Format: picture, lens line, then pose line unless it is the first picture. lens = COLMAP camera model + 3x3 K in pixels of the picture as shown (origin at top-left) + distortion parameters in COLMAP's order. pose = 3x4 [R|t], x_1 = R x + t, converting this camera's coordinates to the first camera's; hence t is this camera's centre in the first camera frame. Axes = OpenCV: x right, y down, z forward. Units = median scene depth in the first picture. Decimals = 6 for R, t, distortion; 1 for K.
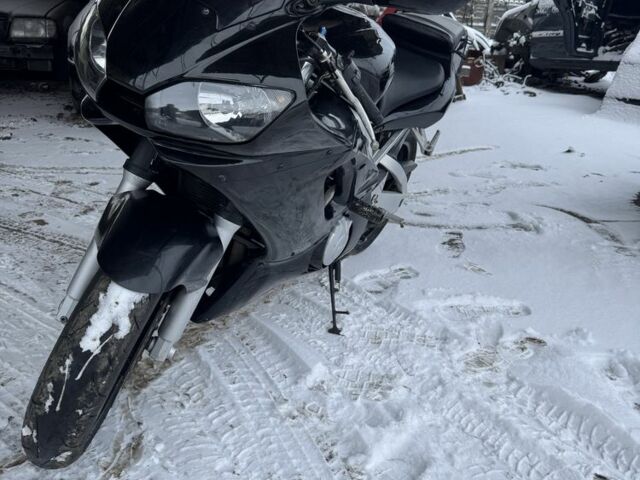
lens RADIAL K [[589.1, 0, 320.0], [0, 589.1, 240.0], [0, 0, 1]] dist [0.164629, -0.333091]
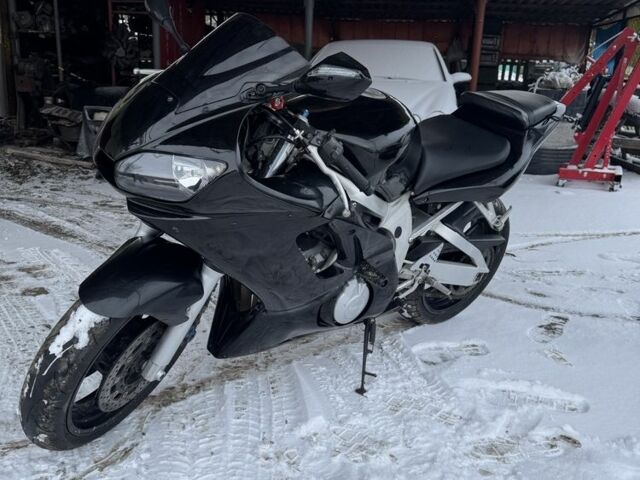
lens RADIAL K [[589.1, 0, 320.0], [0, 589.1, 240.0], [0, 0, 1]] dist [0.164629, -0.333091]
pose [[0.927305, 0.078933, -0.365888, 0.368874], [-0.118799, 0.989036, -0.087720, -0.008008], [0.354953, 0.124810, 0.926515, -0.015664]]
